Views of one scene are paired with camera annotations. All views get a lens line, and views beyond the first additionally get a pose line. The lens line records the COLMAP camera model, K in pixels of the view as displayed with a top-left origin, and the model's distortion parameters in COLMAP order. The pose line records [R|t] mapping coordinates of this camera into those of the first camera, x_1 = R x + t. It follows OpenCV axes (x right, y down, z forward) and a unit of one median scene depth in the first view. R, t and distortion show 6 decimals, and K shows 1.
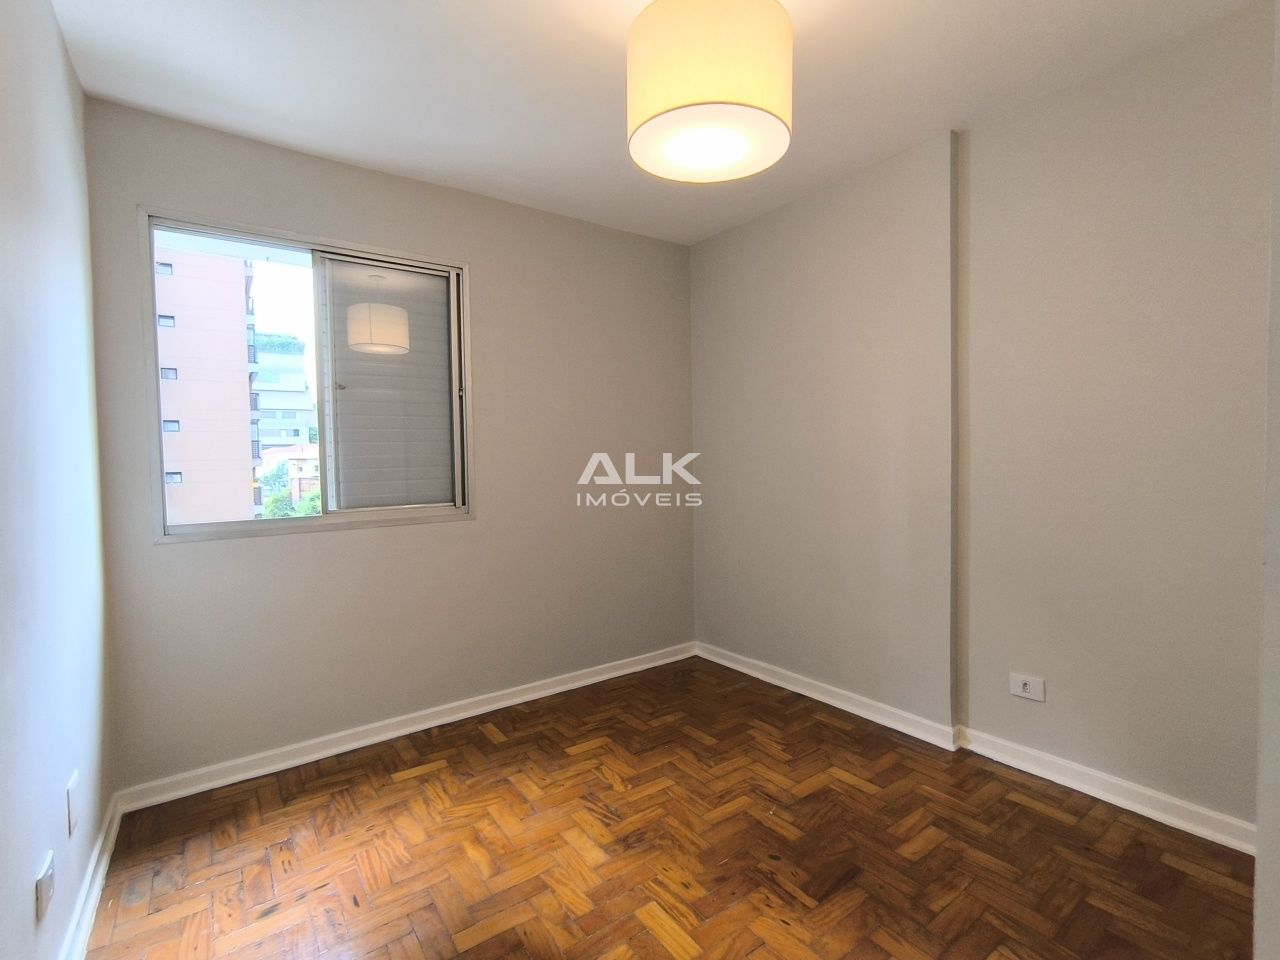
lens RADIAL K [[591.4, 0, 641.5], [0, 591.4, 478.5], [0, 0, 1]] dist [-0.027653, 0.019448]
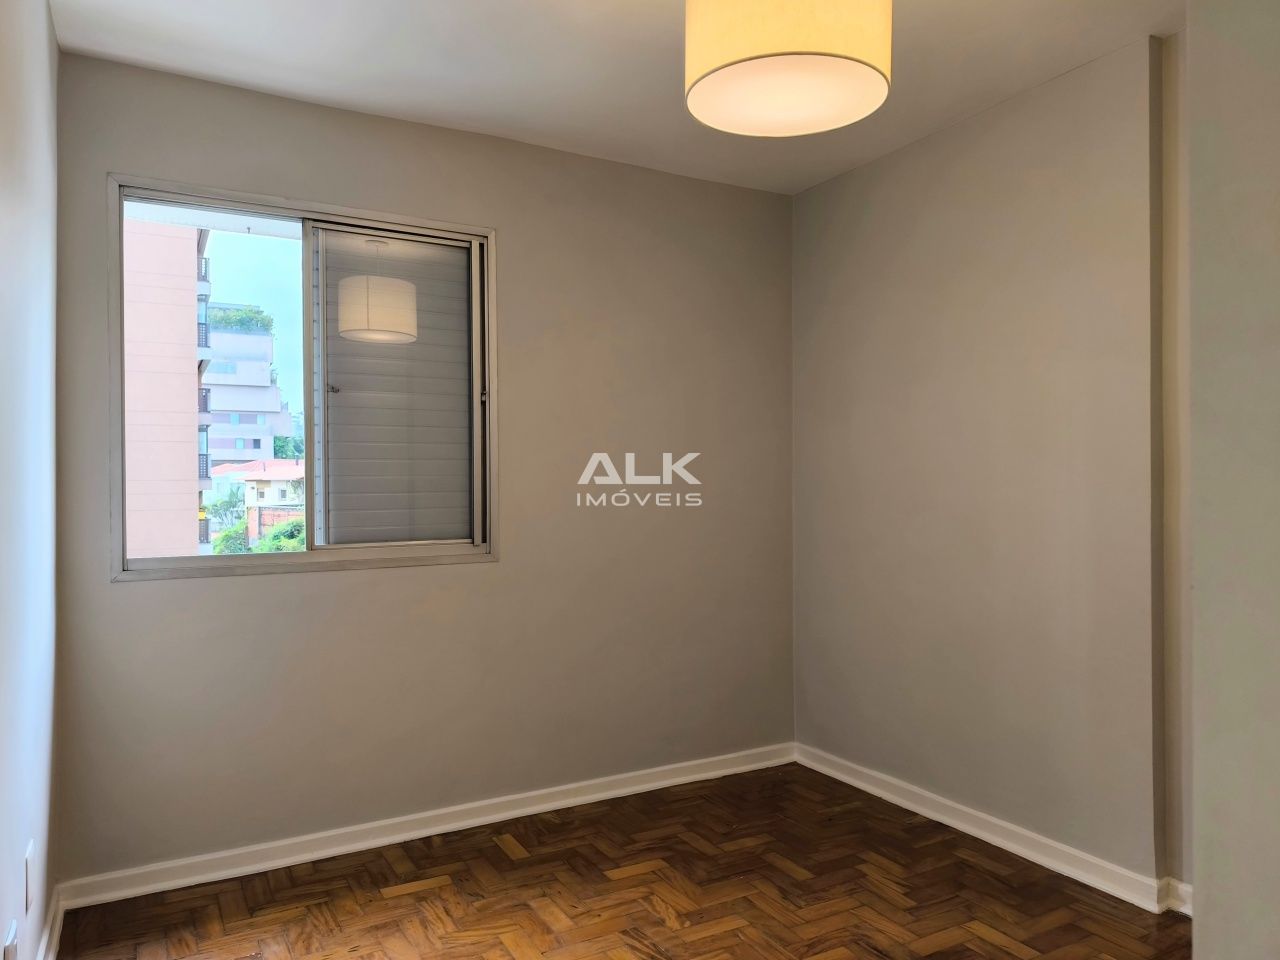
lens RADIAL K [[879.1, 0, 641.4], [0, 879.1, 484.9], [0, 0, 1]] dist [0.052864, -0.040515]
pose [[0.992921, 0.013172, -0.118044, 0.044211], [-0.017277, 0.999279, -0.033818, 0.005522], [0.117513, 0.035618, 0.992432, -0.136298]]
